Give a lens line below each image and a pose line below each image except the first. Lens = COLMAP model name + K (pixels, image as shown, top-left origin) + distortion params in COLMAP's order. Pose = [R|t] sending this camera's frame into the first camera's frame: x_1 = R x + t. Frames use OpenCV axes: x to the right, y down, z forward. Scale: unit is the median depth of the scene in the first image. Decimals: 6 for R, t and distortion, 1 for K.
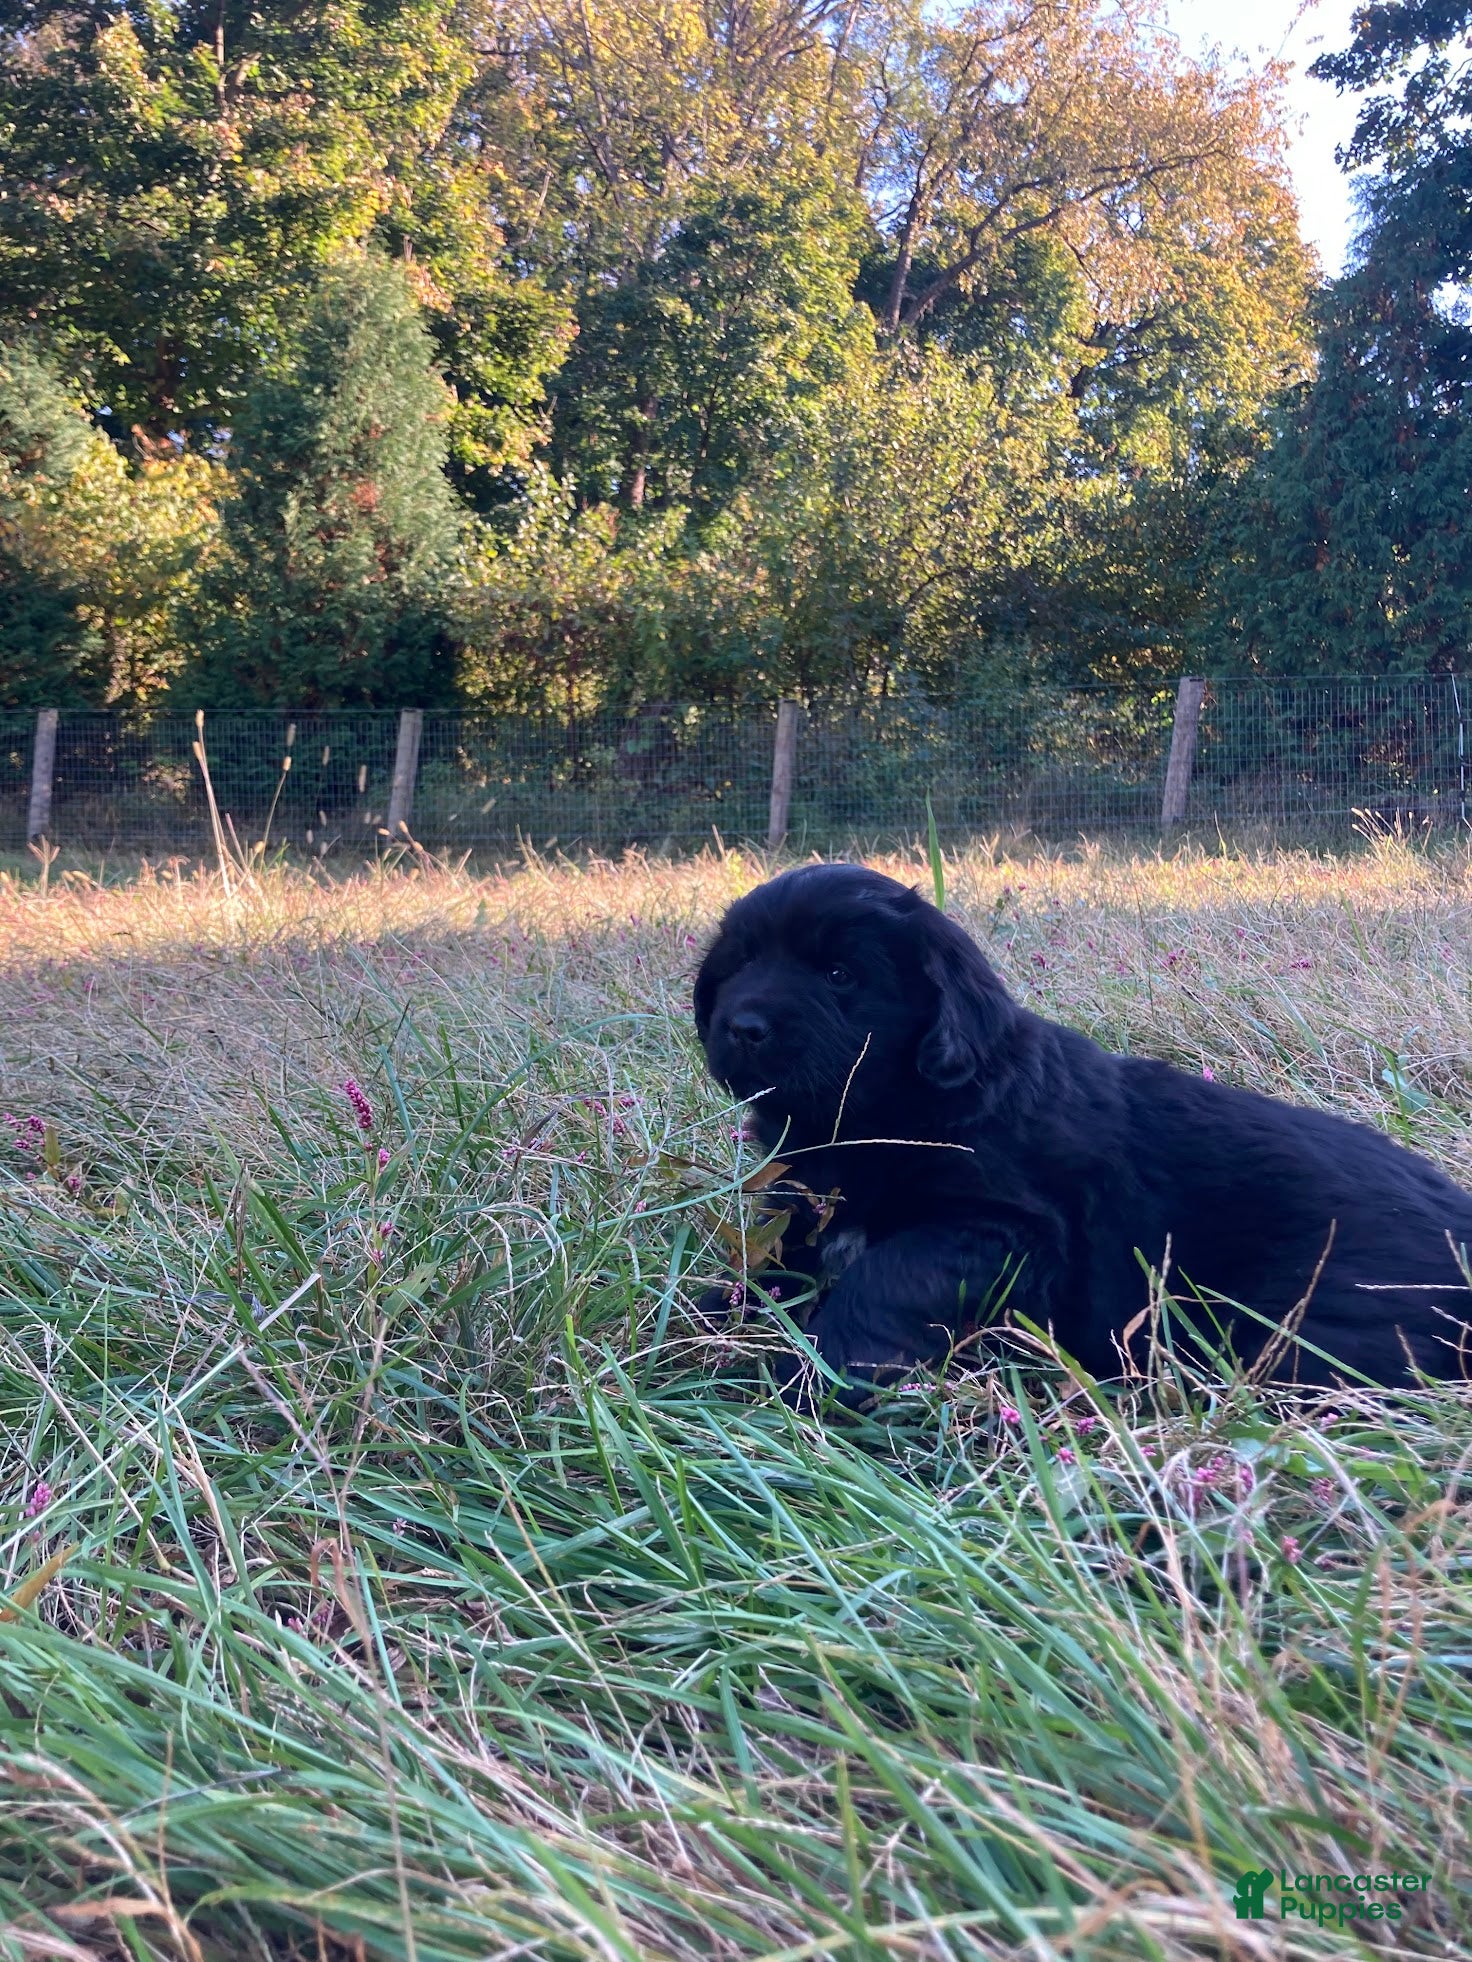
lens RADIAL K [[1557.2, 0, 736.0], [0, 1557.2, 981.0], [0, 0, 1]] dist [0.096868, -0.085619]
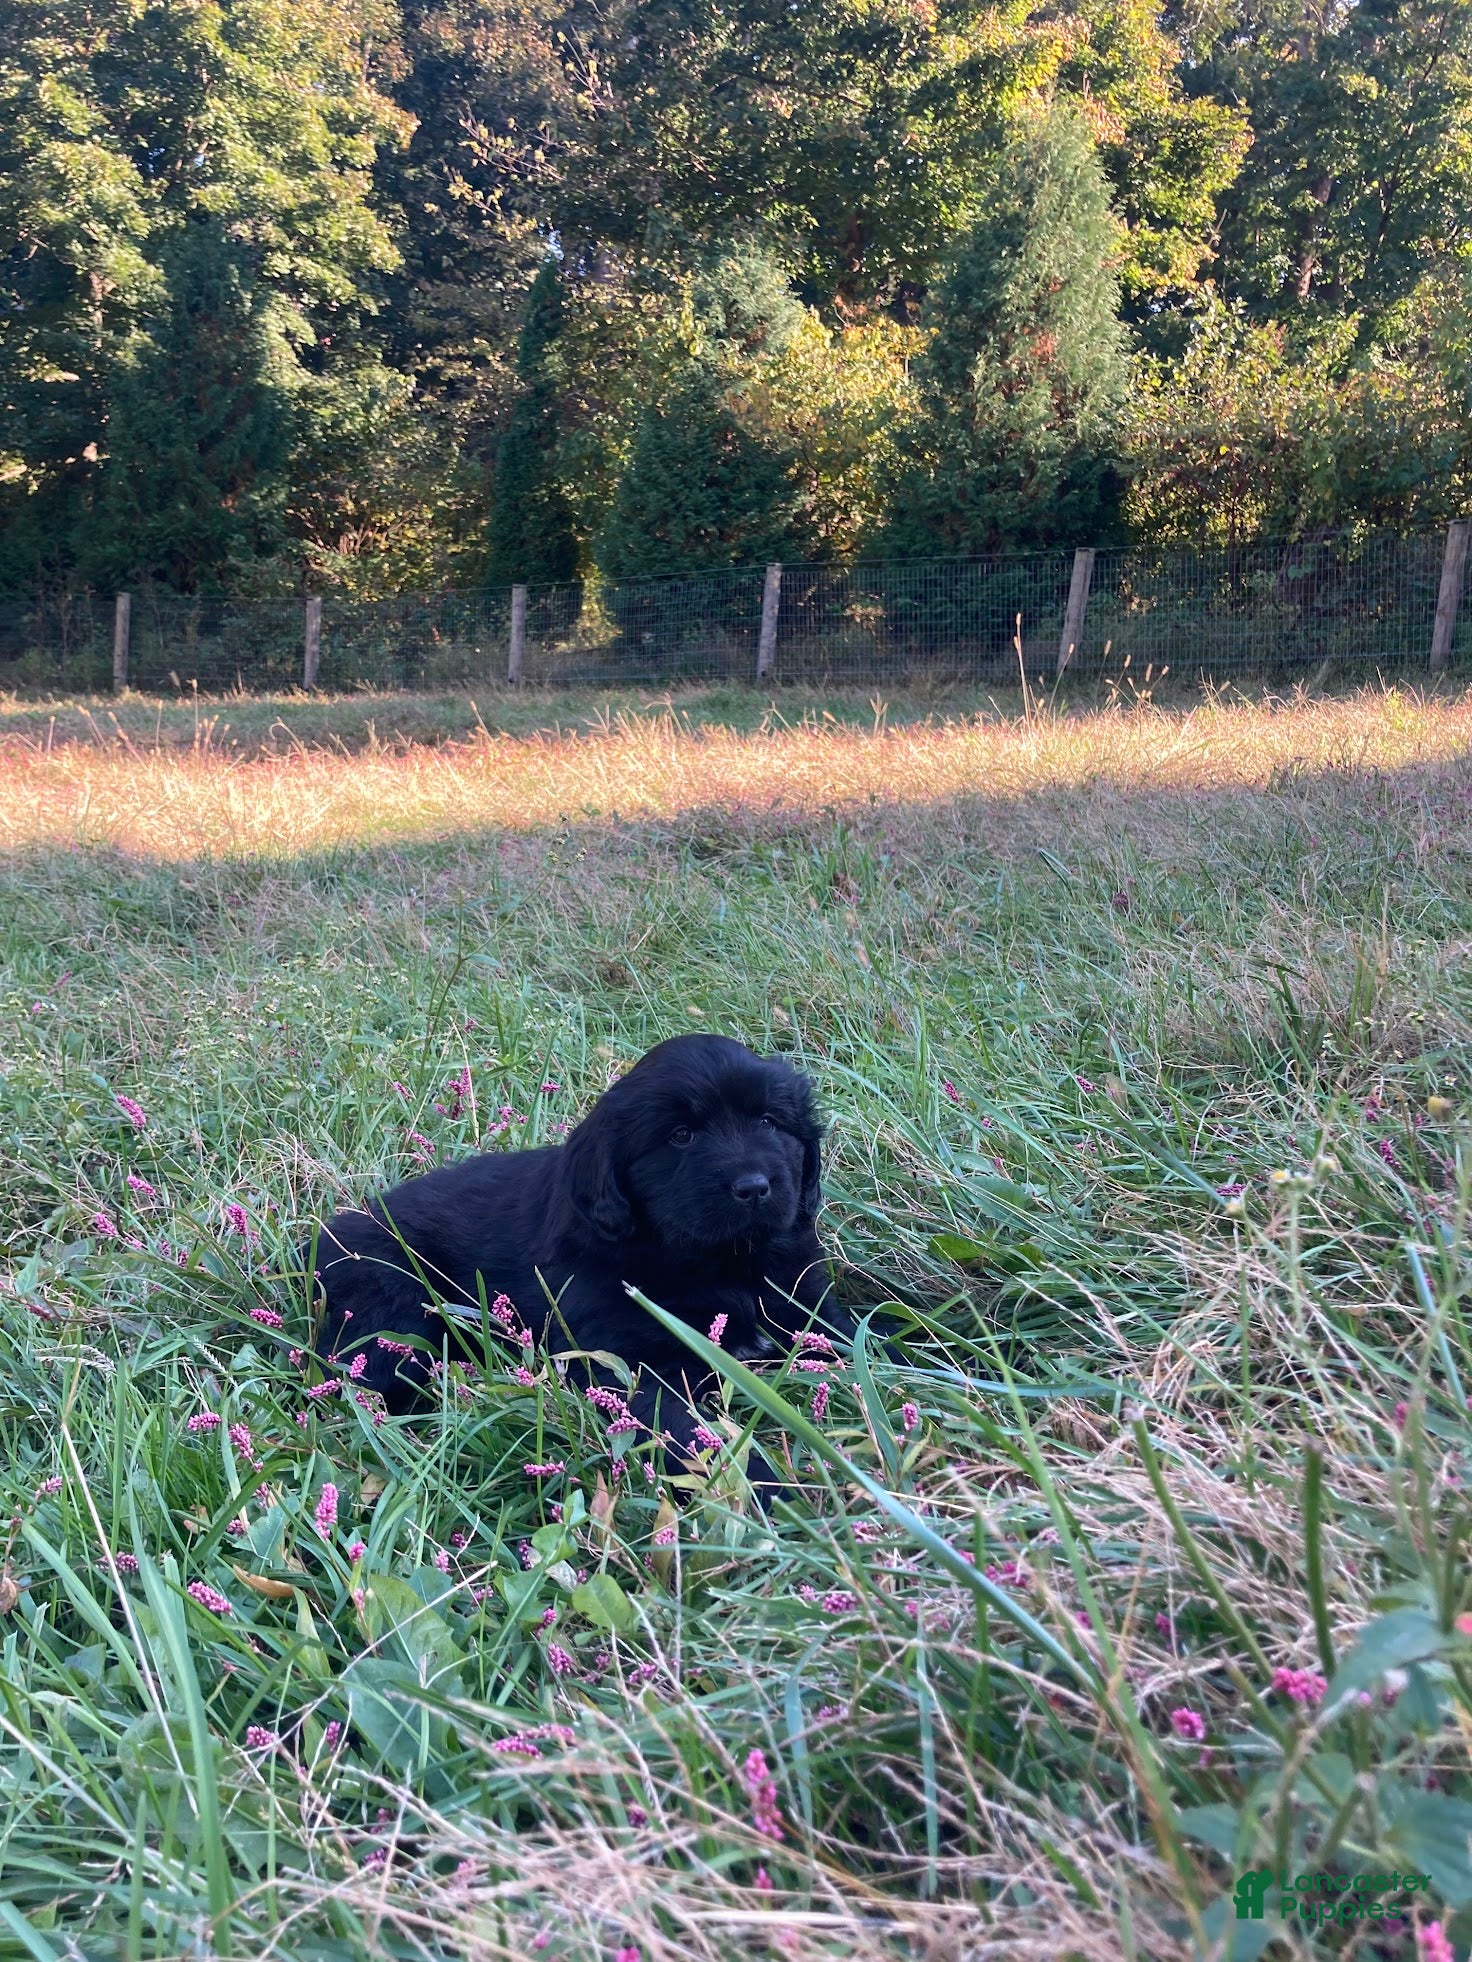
lens RADIAL K [[1566.9, 0, 731.4], [0, 1566.9, 959.6], [0, 0, 1]] dist [0.039981, -0.000750]
pose [[0.924807, 0.042586, -0.378046, -0.002029], [-0.000396, 0.993822, 0.110983, -0.004689], [0.380437, -0.102488, 0.919110, -0.118604]]
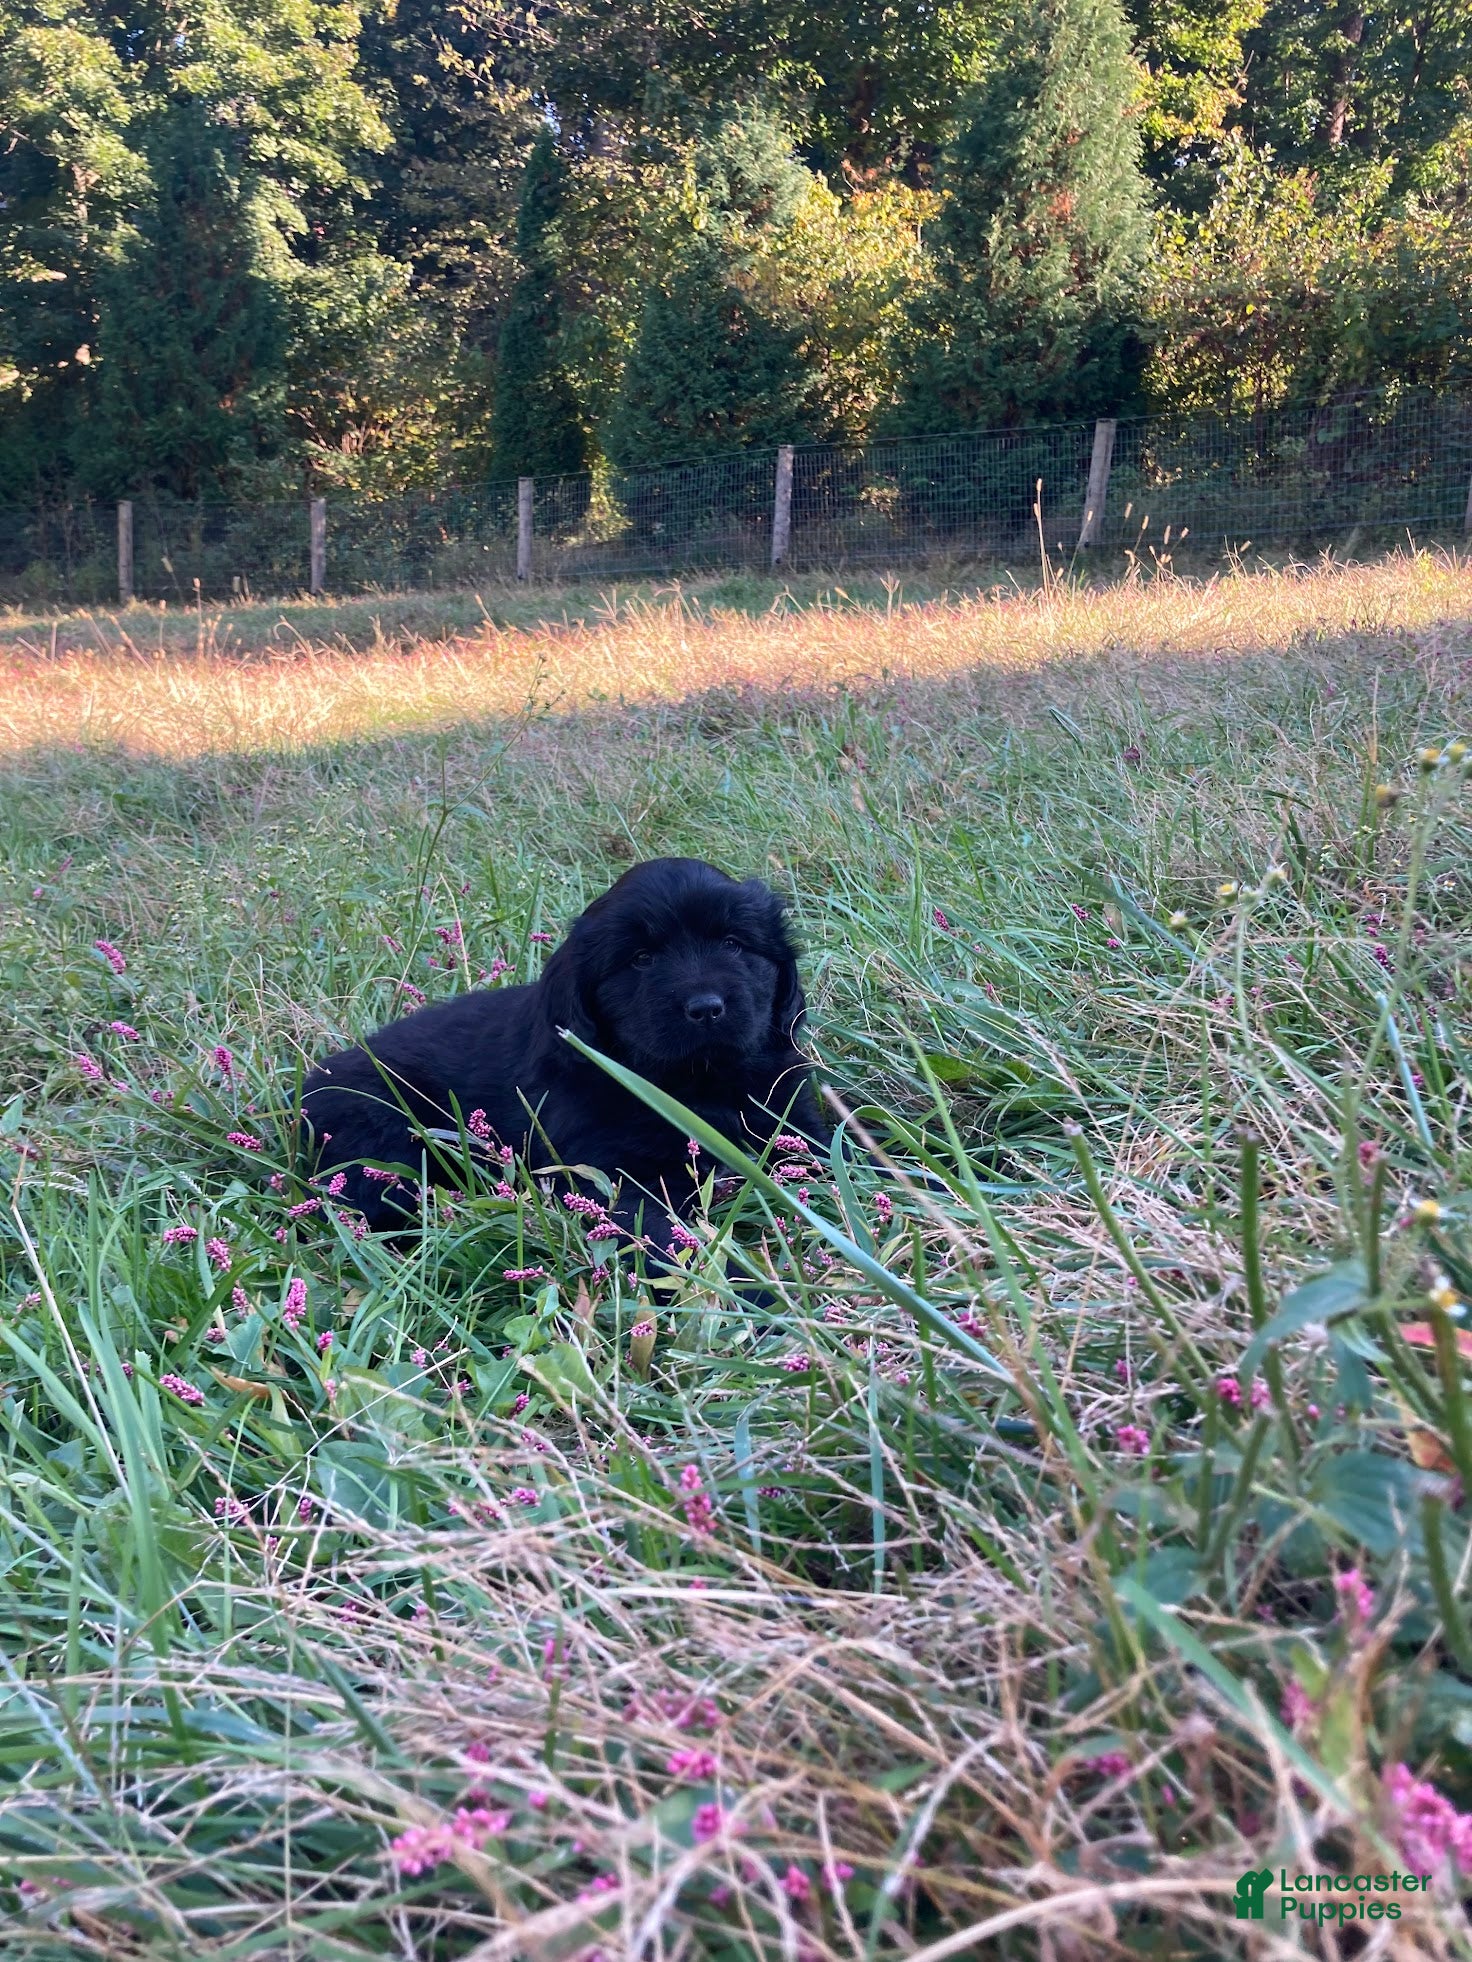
lens RADIAL K [[1557.2, 0, 736.0], [0, 1557.2, 981.0], [0, 0, 1]] dist [0.096868, -0.085619]
pose [[0.920671, 0.046228, -0.387592, -0.000527], [0.028248, 0.982468, 0.184277, -0.000777], [0.389316, -0.180607, 0.903224, -0.117006]]
